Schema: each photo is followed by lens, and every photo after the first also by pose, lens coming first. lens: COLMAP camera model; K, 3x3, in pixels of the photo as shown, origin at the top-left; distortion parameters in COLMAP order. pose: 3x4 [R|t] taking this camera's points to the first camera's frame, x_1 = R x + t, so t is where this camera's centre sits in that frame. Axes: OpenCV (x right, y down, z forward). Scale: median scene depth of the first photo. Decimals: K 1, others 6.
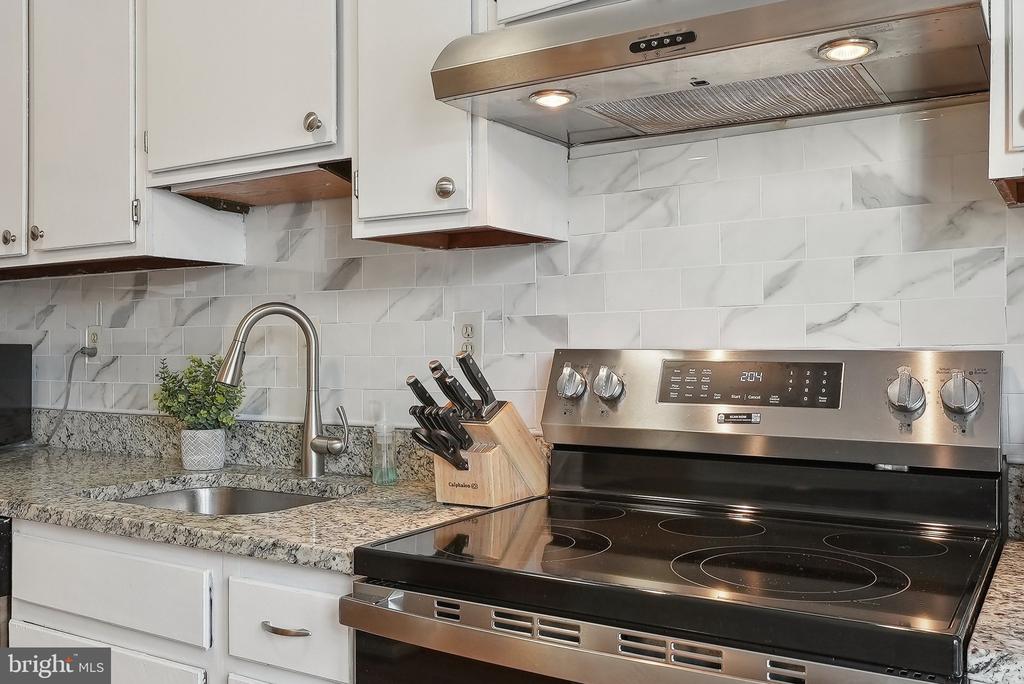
lens RADIAL K [[923.2, 0, 499.4], [0, 923.2, 346.7], [0, 0, 1]] dist [-0.008658, 0.010699]
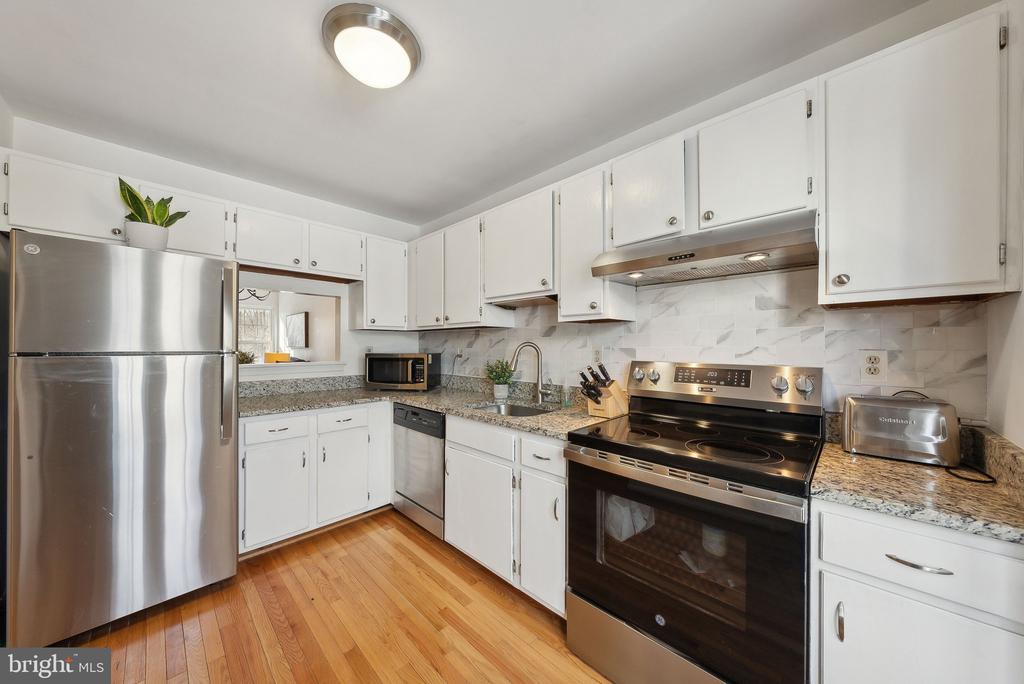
lens RADIAL K [[353.0, 0, 507.4], [0, 353.0, 345.4], [0, 0, 1]] dist [-0.000433, -0.000057]
pose [[0.975895, 0.002016, -0.218232, -0.071417], [-0.001778, 0.999998, 0.001288, -0.044120], [0.218235, -0.000869, 0.975896, -0.108585]]
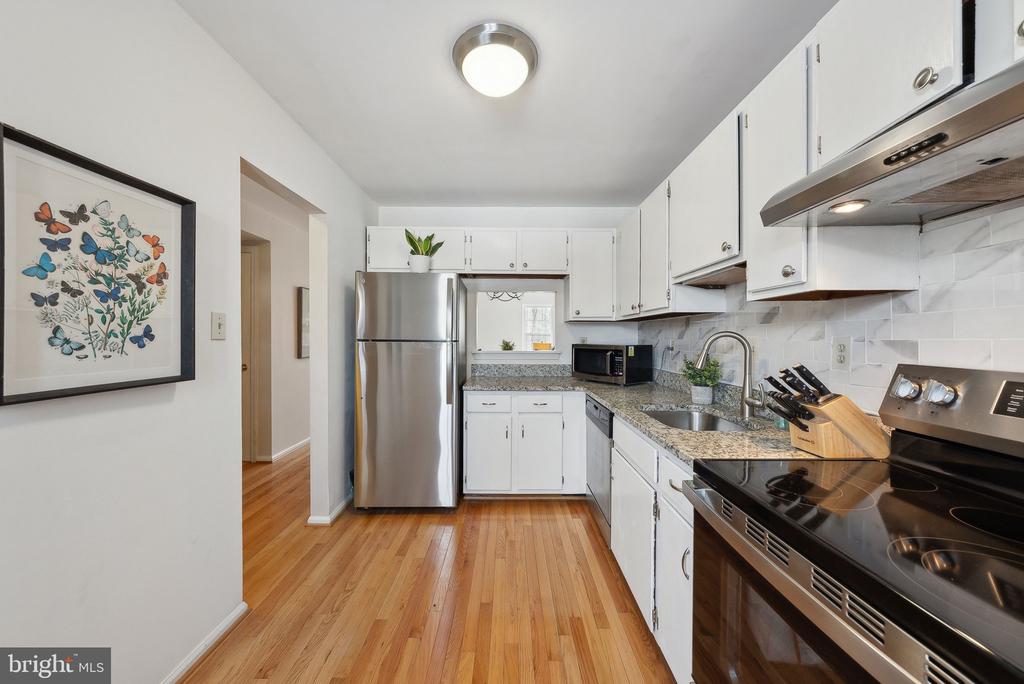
lens RADIAL K [[356.5, 0, 507.1], [0, 356.5, 339.9], [0, 0, 1]] dist [-0.000284, 0.000064]
pose [[0.529247, 0.010636, -0.848401, 0.213353], [-0.003778, 0.999941, 0.010178, -0.039637], [0.848459, -0.002181, 0.529256, 0.157735]]
